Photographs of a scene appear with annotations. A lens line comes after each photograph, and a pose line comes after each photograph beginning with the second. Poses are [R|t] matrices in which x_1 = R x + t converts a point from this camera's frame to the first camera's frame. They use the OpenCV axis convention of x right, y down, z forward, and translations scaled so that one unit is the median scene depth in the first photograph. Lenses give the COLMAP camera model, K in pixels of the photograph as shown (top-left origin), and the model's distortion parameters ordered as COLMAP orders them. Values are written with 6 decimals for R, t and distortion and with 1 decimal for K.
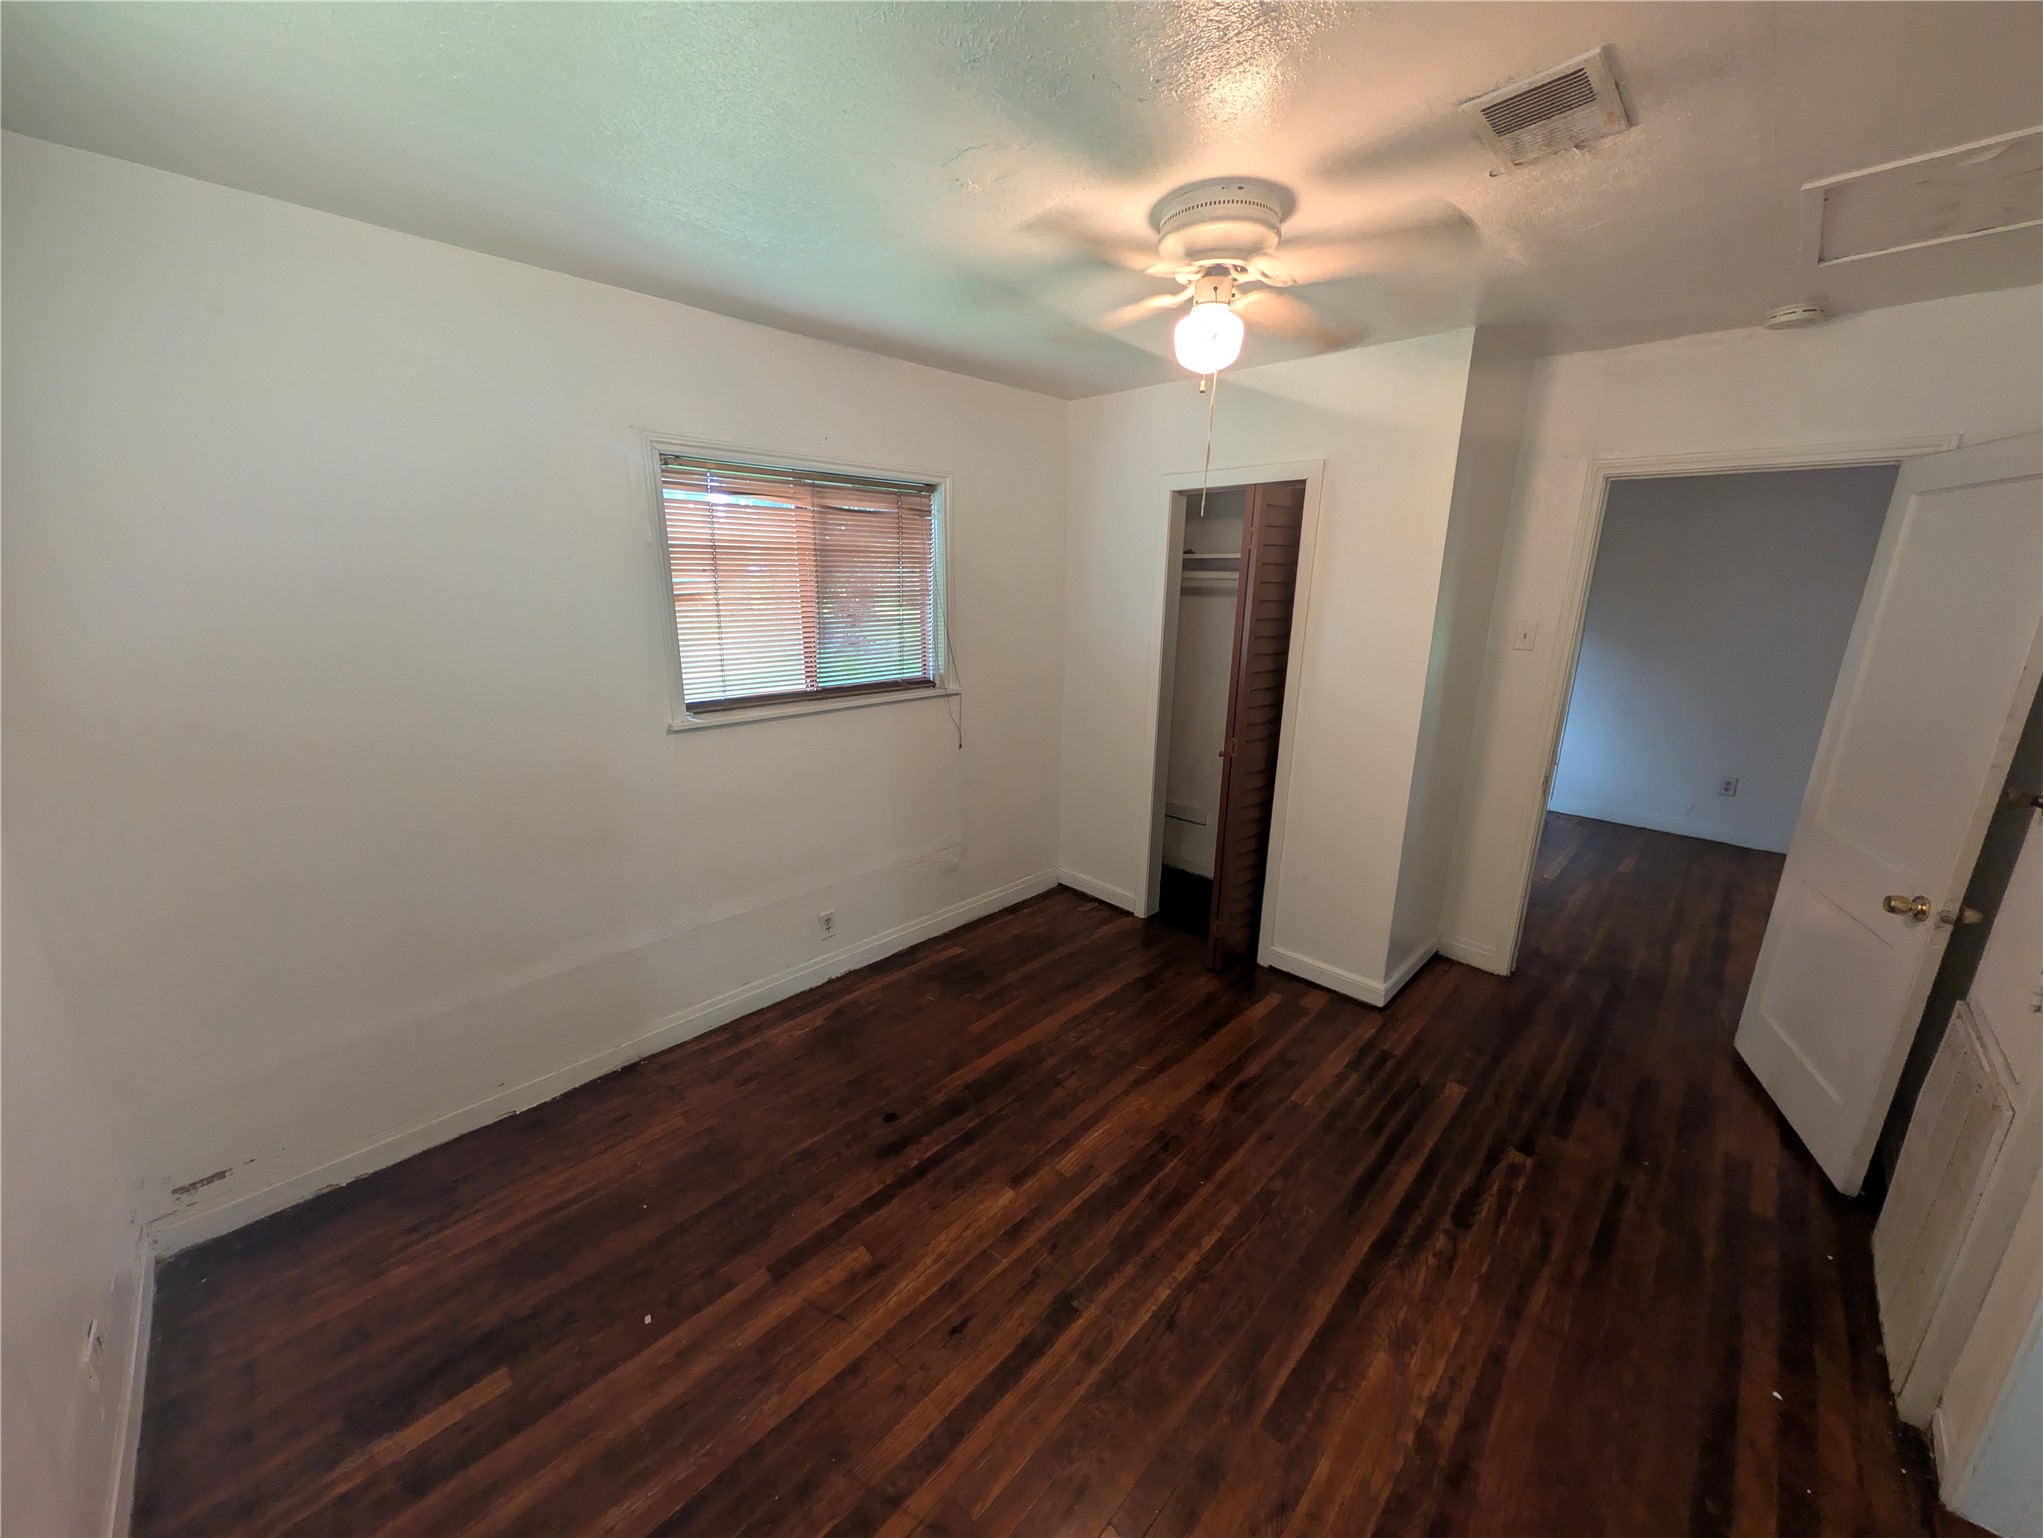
lens RADIAL K [[746.3, 0, 1021.5], [0, 746.3, 769.0], [0, 0, 1]] dist [-0.000022, 0.000133]
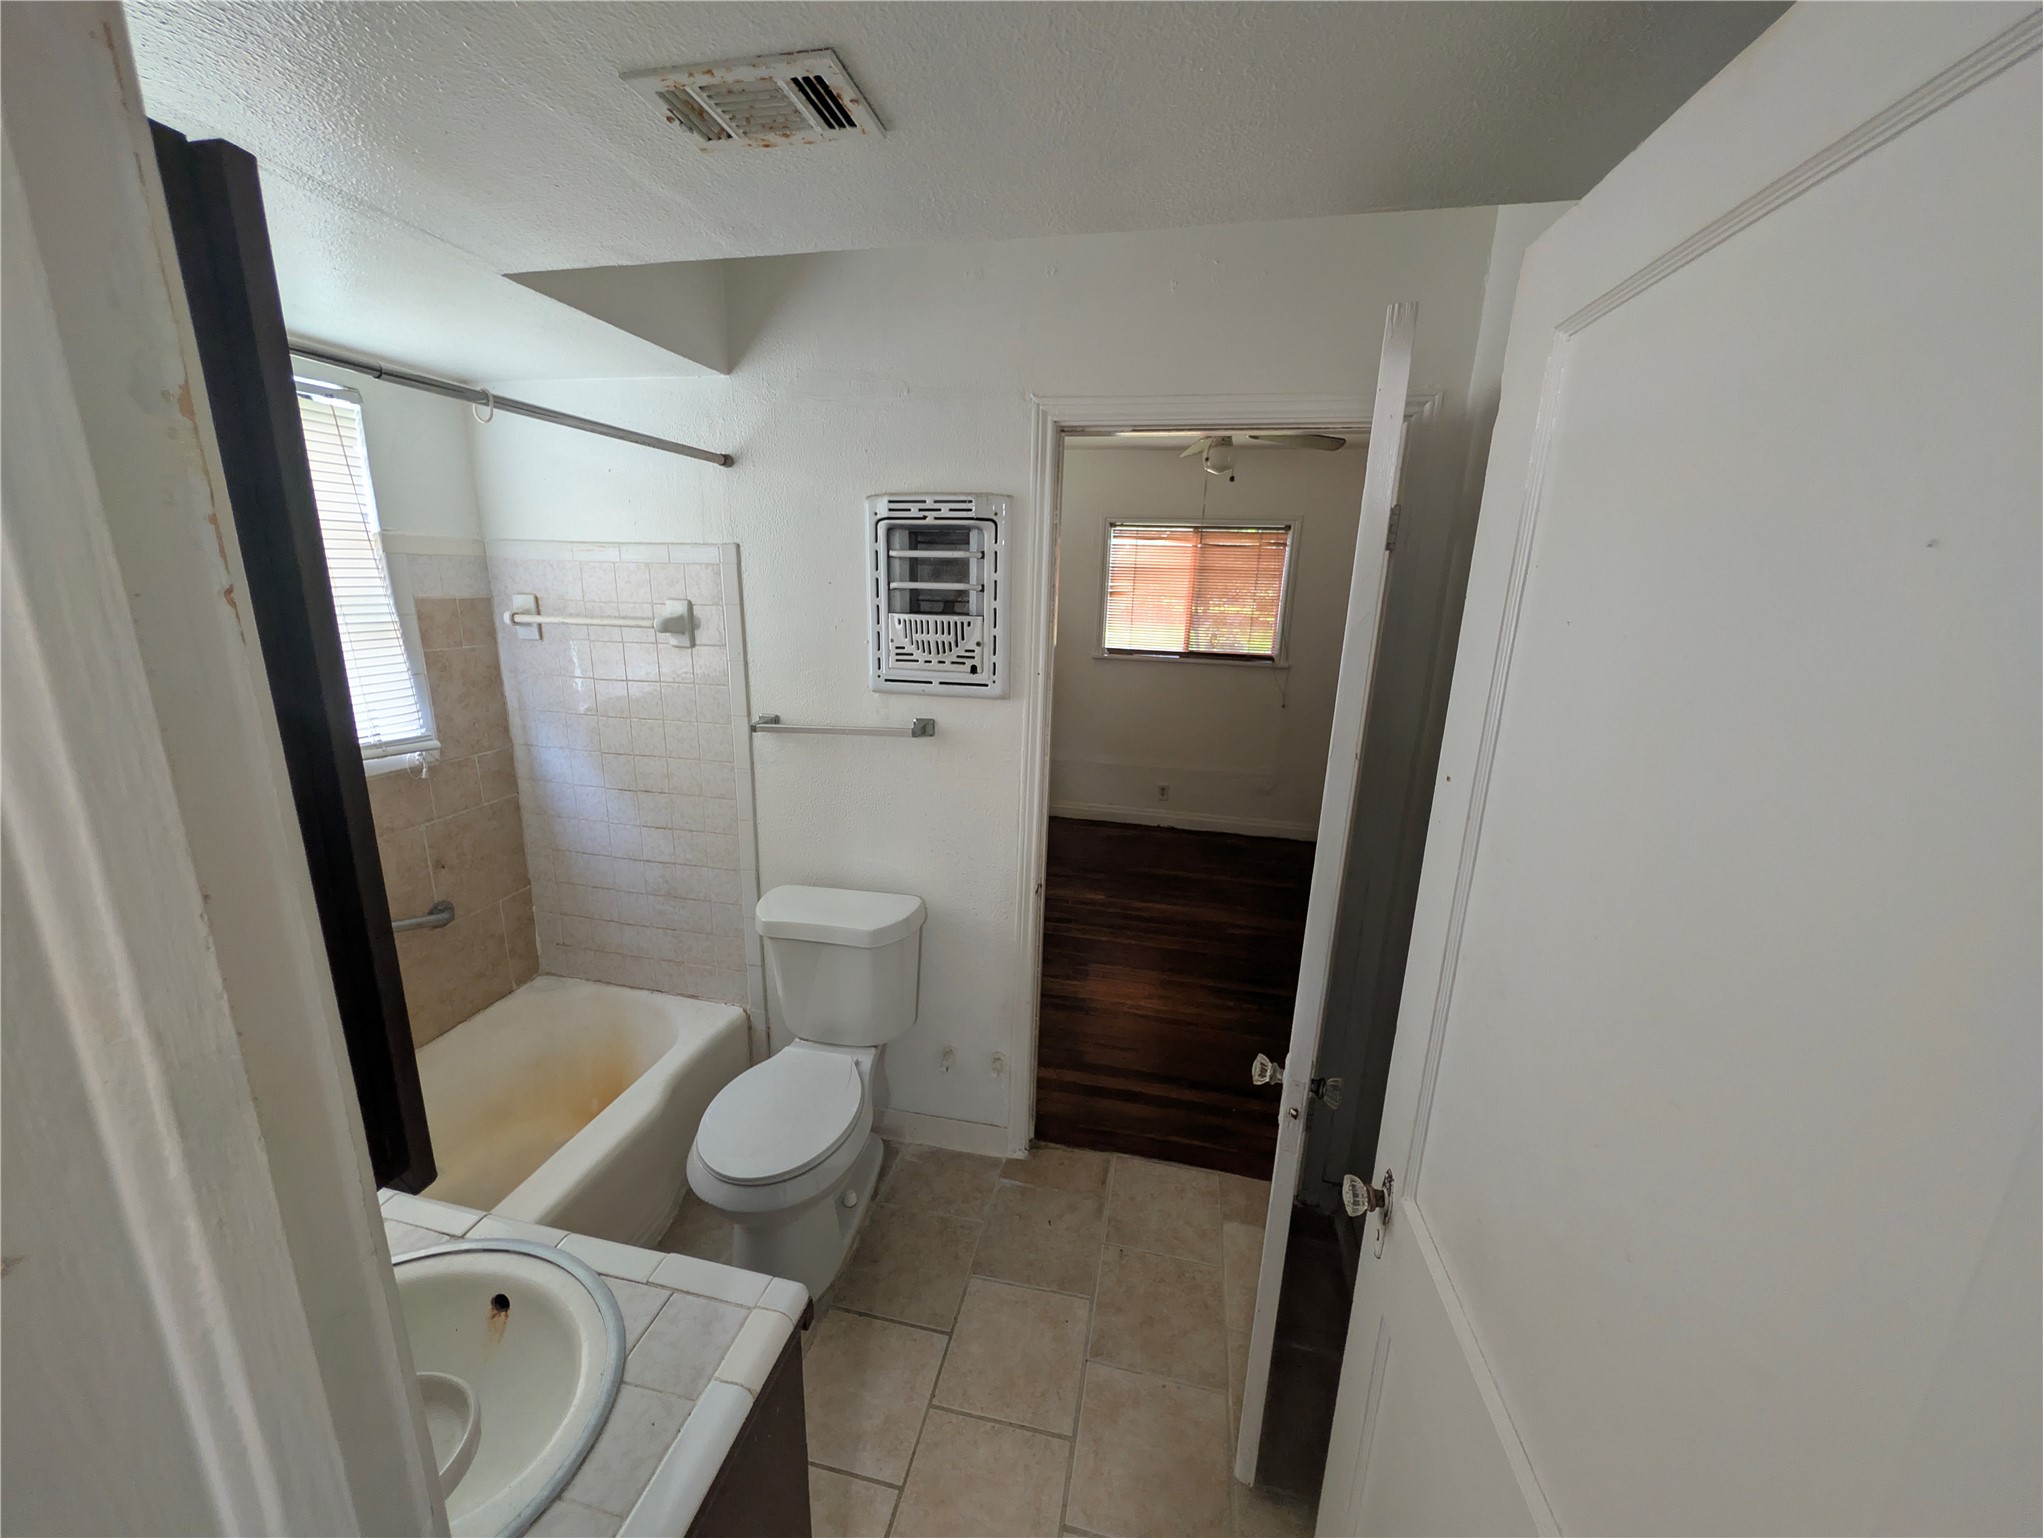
lens RADIAL K [[746.3, 0, 1021.5], [0, 746.3, 769.0], [0, 0, 1]] dist [-0.000022, 0.000133]
pose [[0.540554, 0.210080, -0.814658, 1.212403], [-0.235338, 0.967423, 0.093320, 0.100763], [0.807724, 0.141275, 0.572384, -0.286377]]
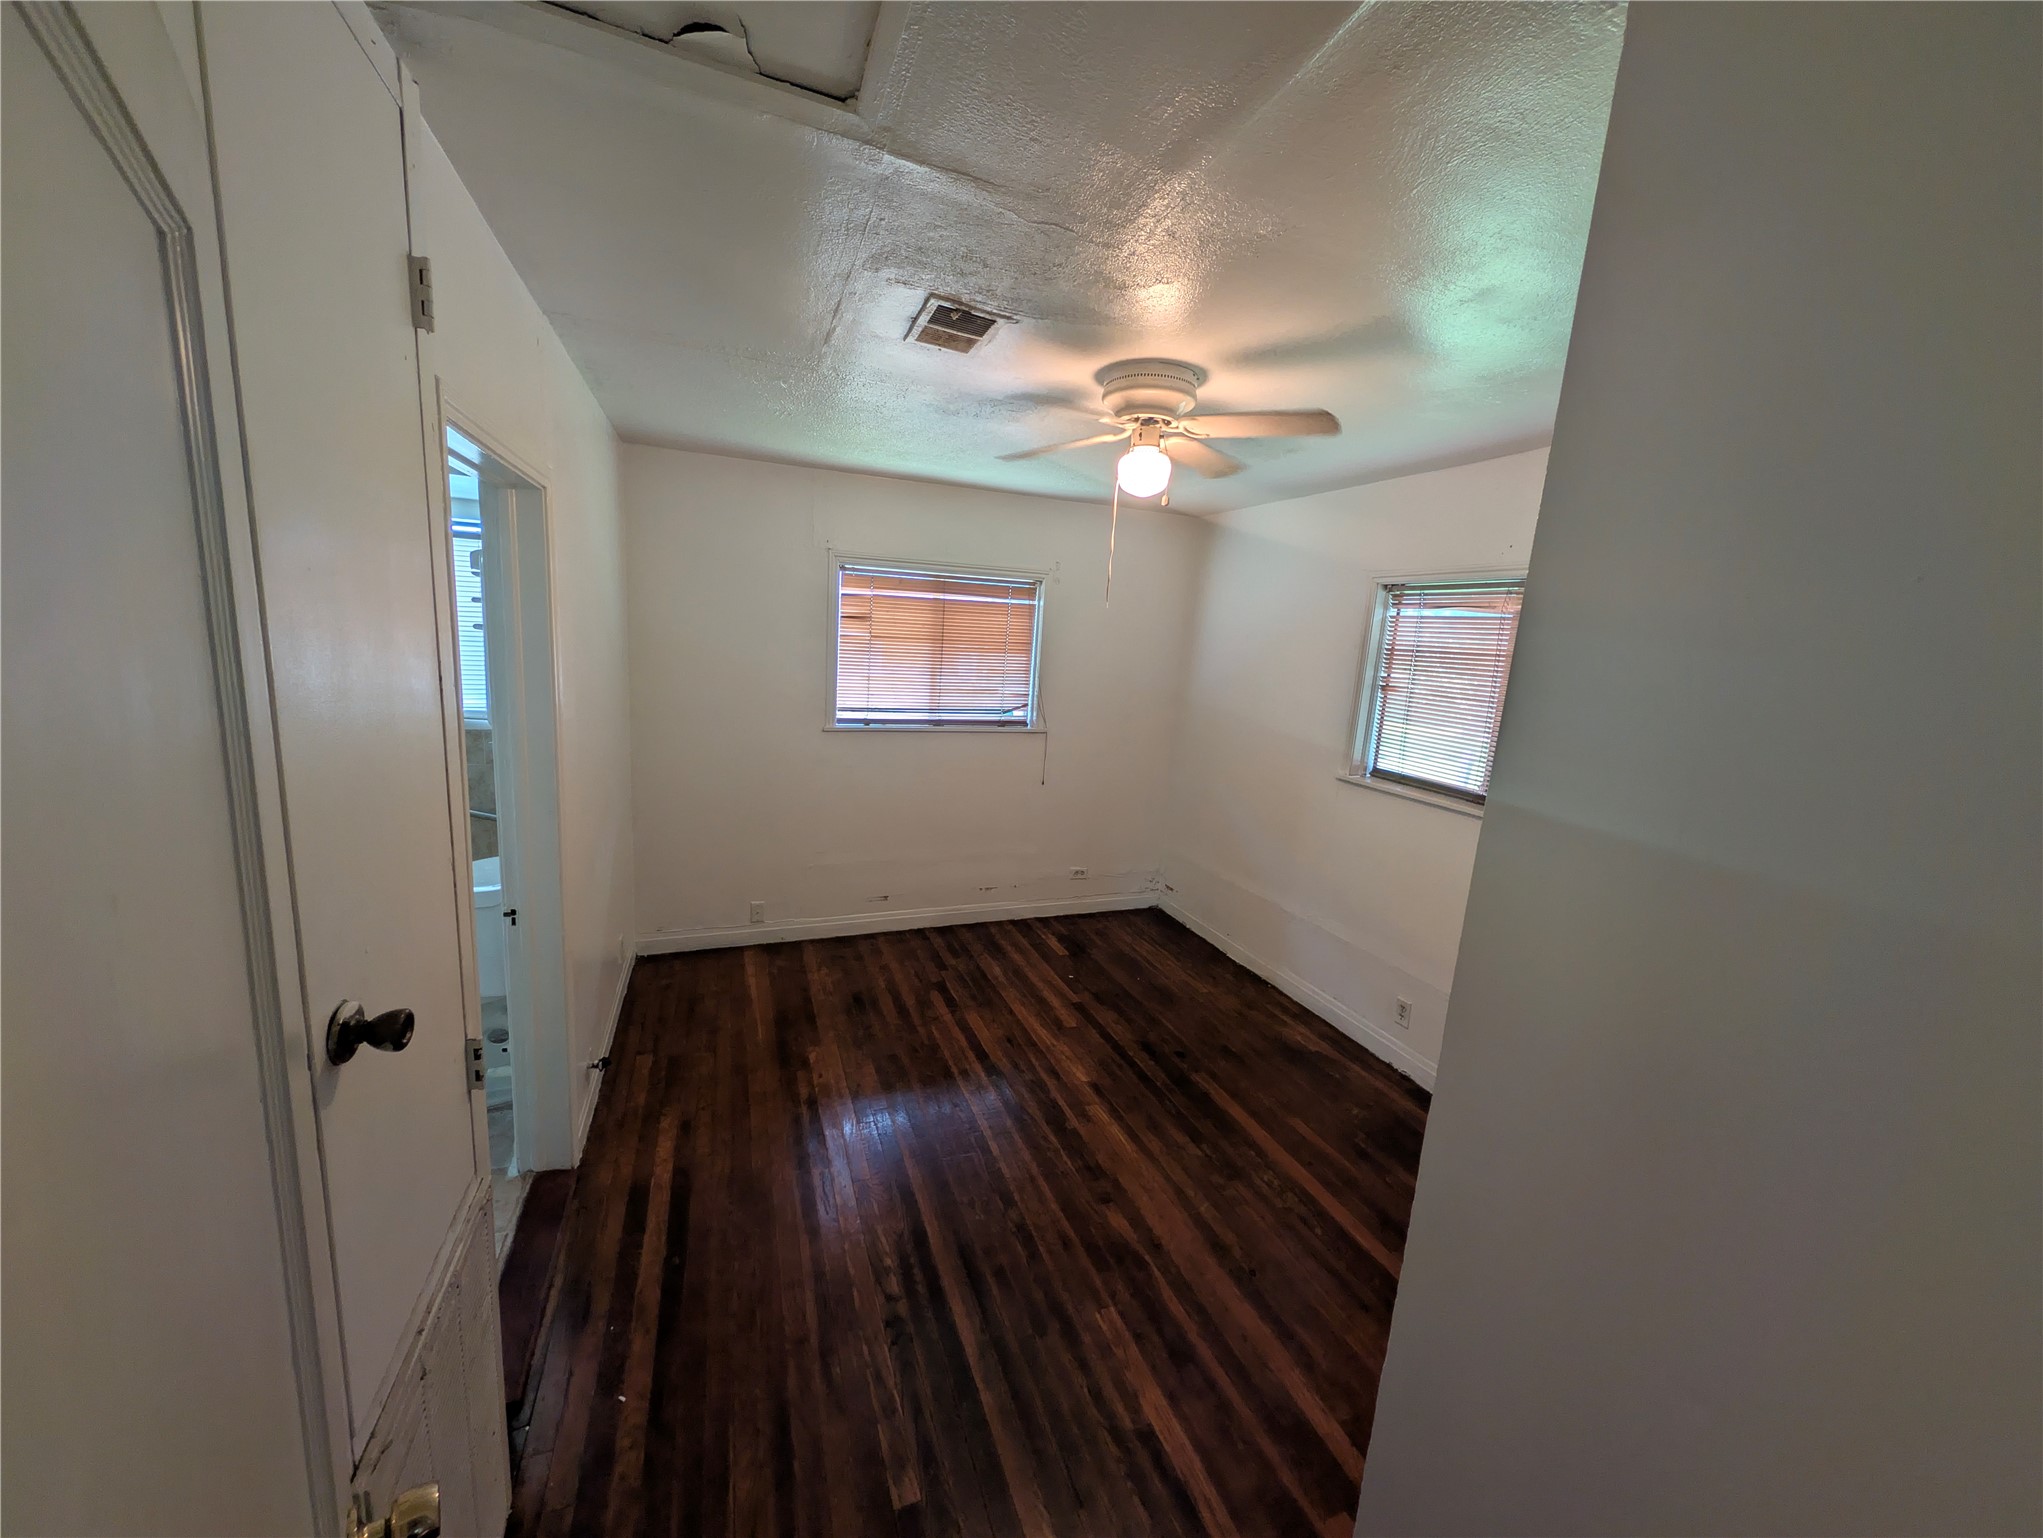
lens RADIAL K [[746.3, 0, 1021.5], [0, 746.3, 769.0], [0, 0, 1]] dist [-0.000022, 0.000133]
pose [[-0.407777, 0.127001, -0.904206, 1.089079], [-0.300232, 0.916566, 0.264135, -0.271897], [0.862310, 0.379180, -0.335625, 1.010015]]
